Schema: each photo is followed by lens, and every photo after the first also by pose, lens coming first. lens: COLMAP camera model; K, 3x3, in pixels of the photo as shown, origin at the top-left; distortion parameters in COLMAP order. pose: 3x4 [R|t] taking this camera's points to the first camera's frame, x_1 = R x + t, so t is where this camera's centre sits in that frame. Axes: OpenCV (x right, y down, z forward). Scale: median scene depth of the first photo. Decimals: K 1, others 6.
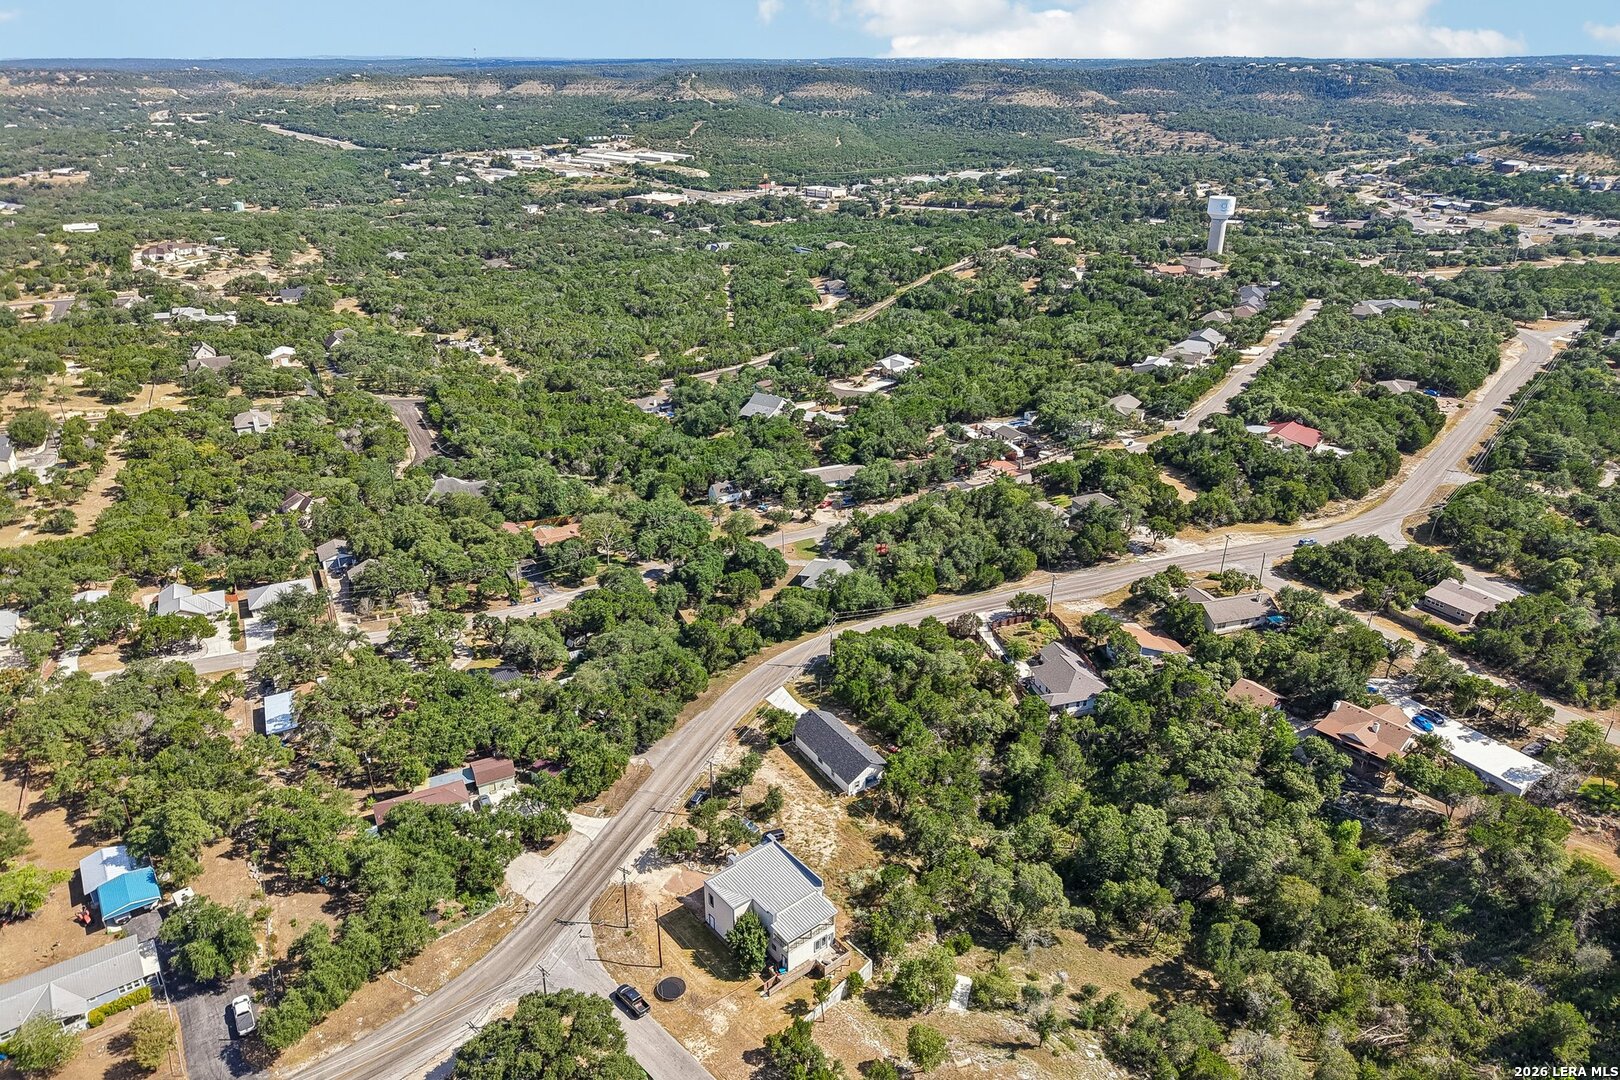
lens RADIAL K [[1087.5, 0, 806.2], [0, 1087.5, 548.3], [0, 0, 1]] dist [0.020837, -0.012690]
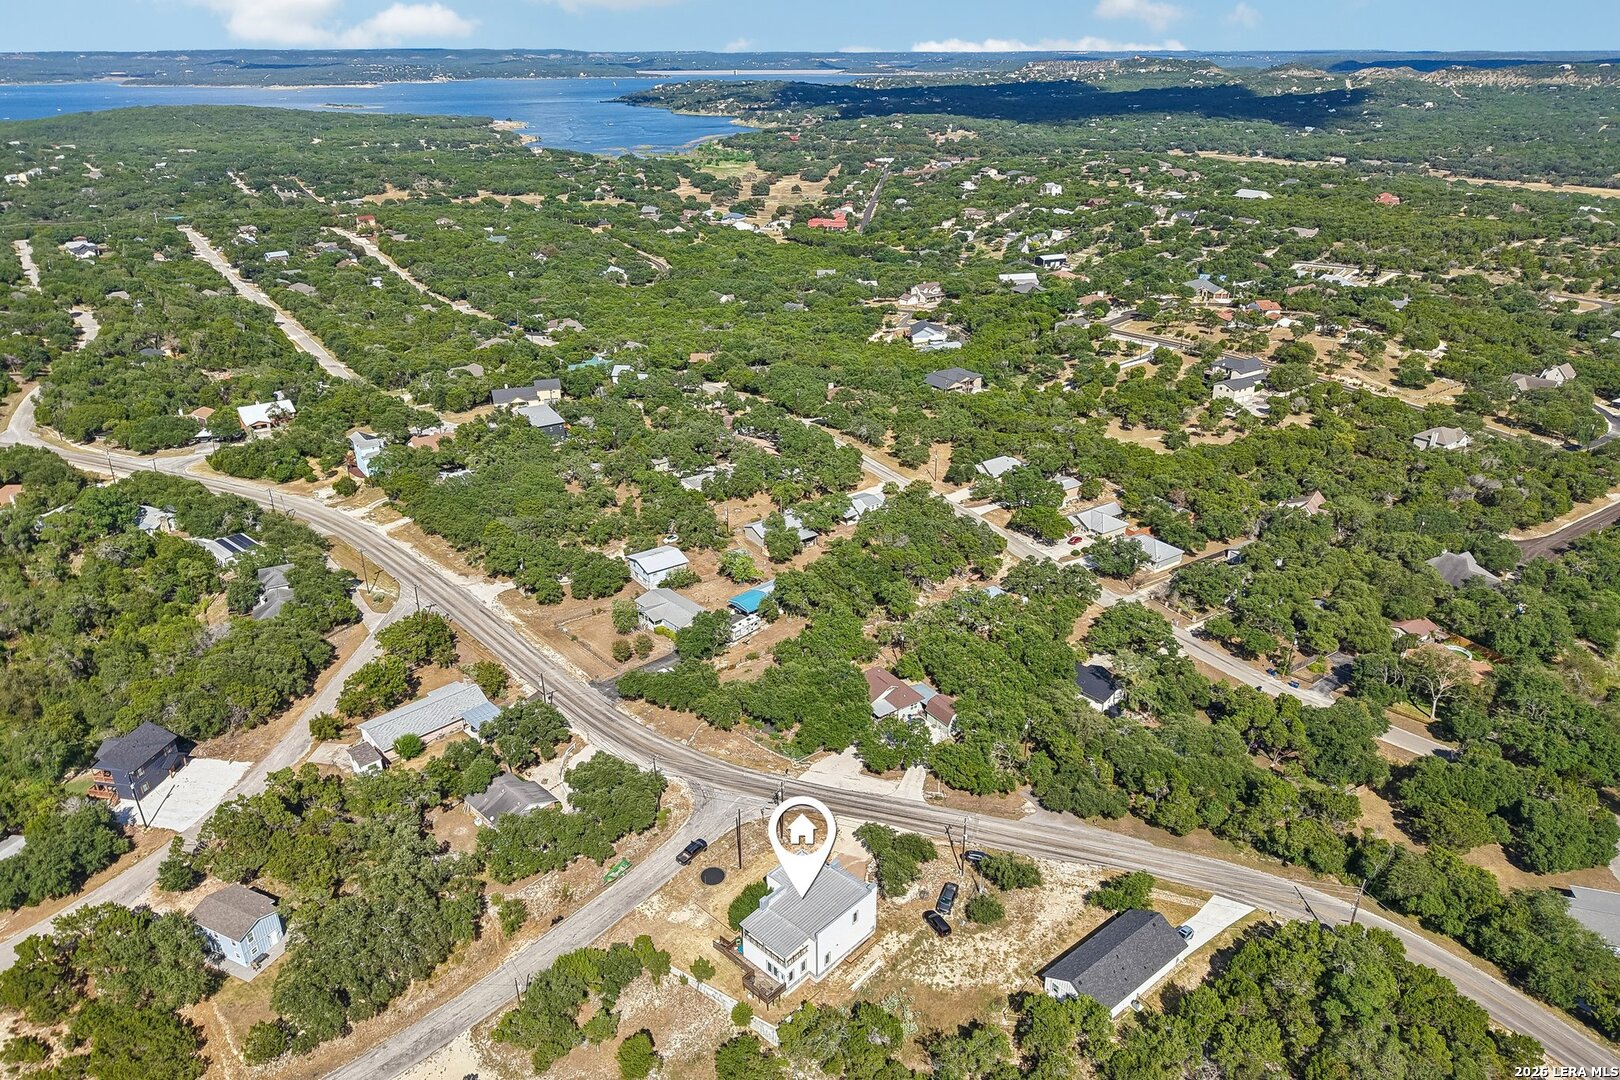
lens RADIAL K [[1102.4, 0, 810.0], [0, 1102.4, 540.0], [0, 0, 1]] dist [0.017006, -0.006376]
pose [[0.123152, 0.409011, -0.904181, 0.232385], [-0.413700, 0.849332, 0.327852, -0.092463], [0.902045, 0.333684, 0.273805, 0.196559]]
